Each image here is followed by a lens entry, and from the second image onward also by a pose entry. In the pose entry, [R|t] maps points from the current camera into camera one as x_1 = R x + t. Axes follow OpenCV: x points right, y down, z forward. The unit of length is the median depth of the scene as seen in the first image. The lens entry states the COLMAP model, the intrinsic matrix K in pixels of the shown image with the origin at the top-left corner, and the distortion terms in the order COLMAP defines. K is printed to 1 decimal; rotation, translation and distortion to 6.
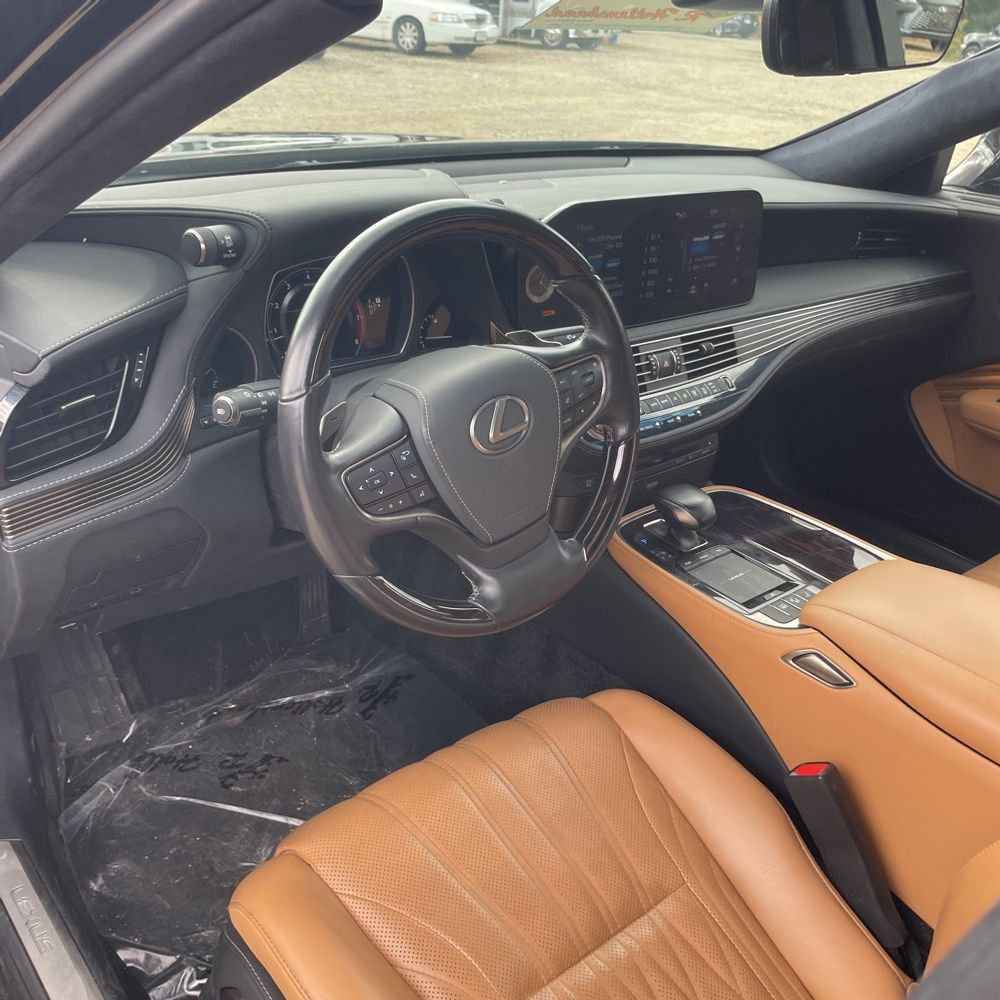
lens RADIAL K [[1307.2, 0, 500.0], [0, 1307.2, 500.0], [0, 0, 1]] dist [0.138831, -0.001591]
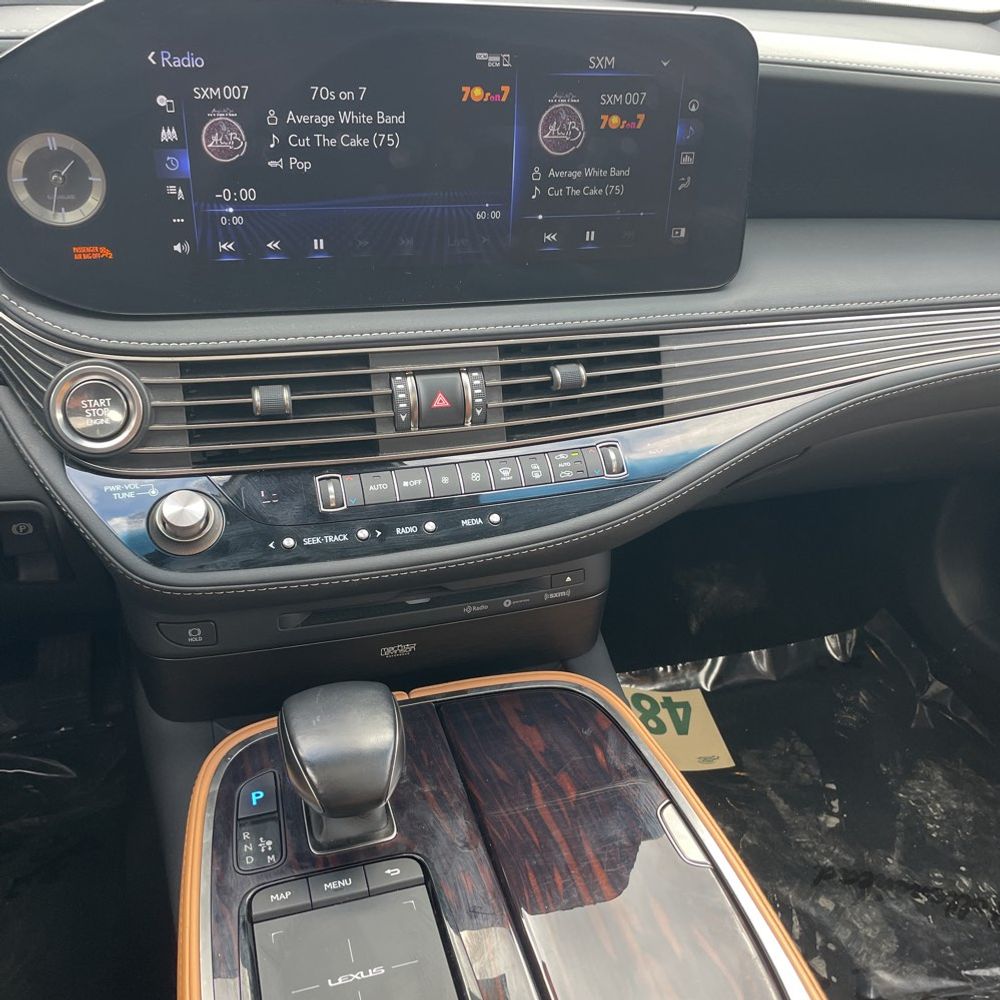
lens RADIAL K [[1307.2, 0, 500.0], [0, 1307.2, 500.0], [0, 0, 1]] dist [0.138831, -0.001591]
pose [[0.908756, 0.186472, -0.373350, 0.311758], [-0.158636, 0.981819, 0.104244, -0.117663], [0.386001, -0.035506, 0.921815, 0.581126]]
